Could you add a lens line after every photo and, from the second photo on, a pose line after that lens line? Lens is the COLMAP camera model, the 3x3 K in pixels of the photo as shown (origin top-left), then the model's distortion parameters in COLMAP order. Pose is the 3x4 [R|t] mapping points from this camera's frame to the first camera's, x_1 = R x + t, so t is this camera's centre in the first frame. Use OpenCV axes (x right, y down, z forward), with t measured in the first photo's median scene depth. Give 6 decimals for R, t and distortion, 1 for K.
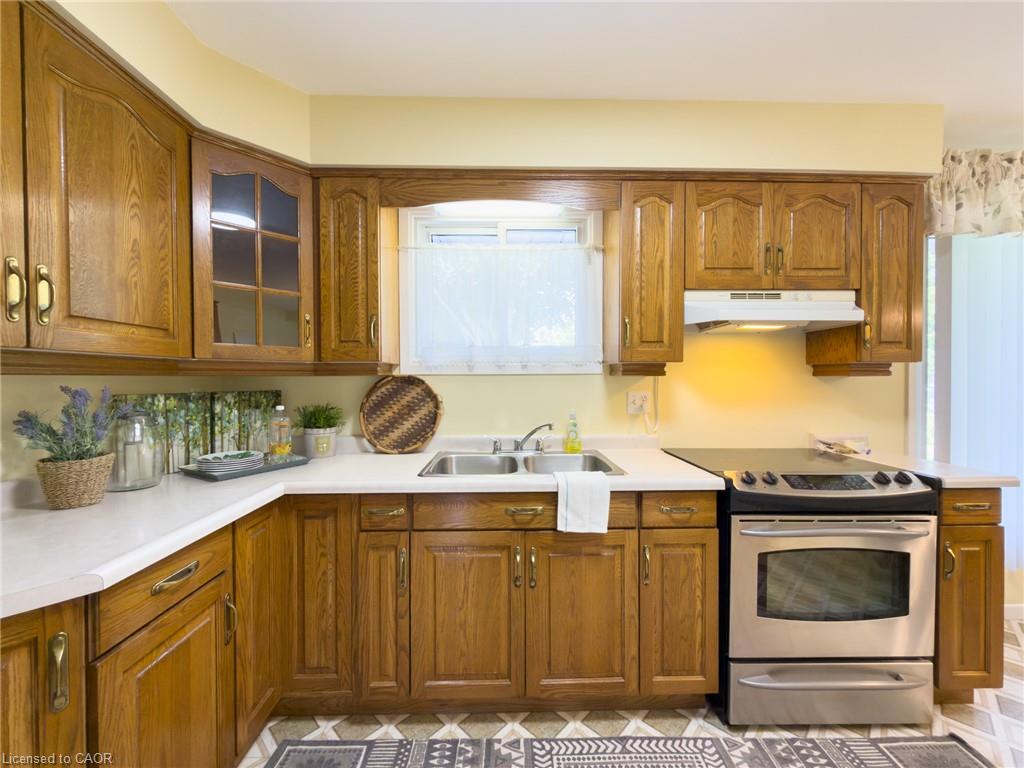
lens RADIAL K [[410.5, 0, 514.7], [0, 410.5, 383.2], [0, 0, 1]] dist [-0.001043, 0.000677]
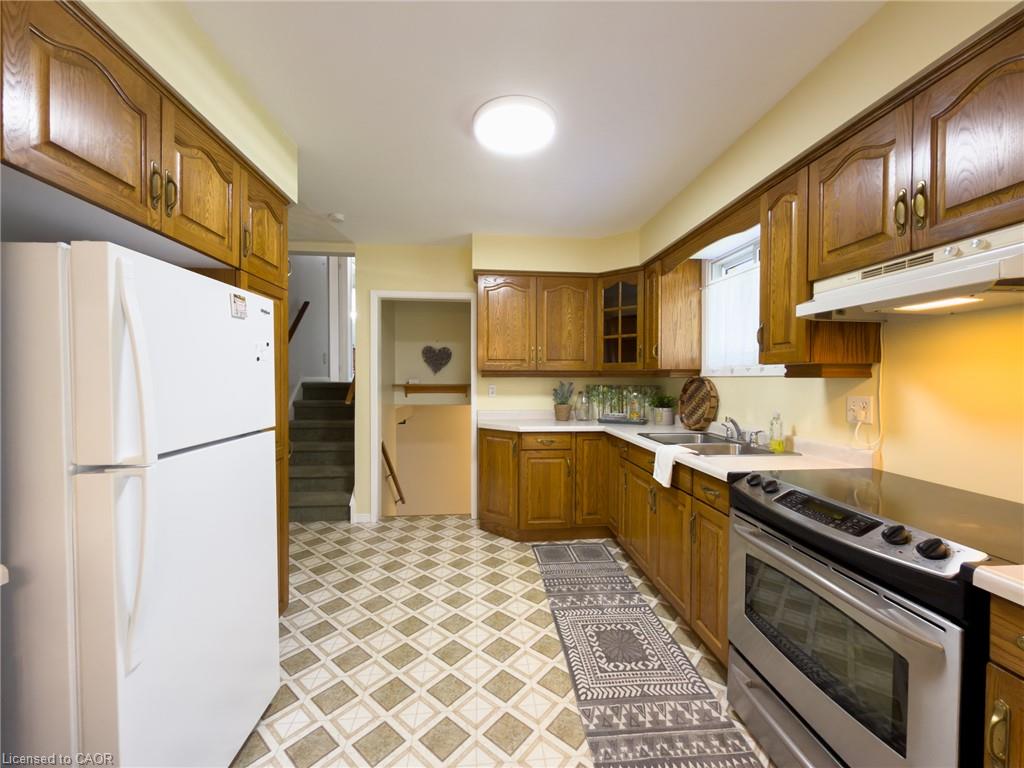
lens RADIAL K [[410.5, 0, 511.3], [0, 410.5, 383.0], [0, 0, 1]] dist [-0.001043, 0.000677]
pose [[0.059151, 0.013798, -0.998154, 1.512024], [-0.015272, 0.999800, 0.012916, -0.009339], [0.998132, 0.014480, 0.059350, 0.343649]]
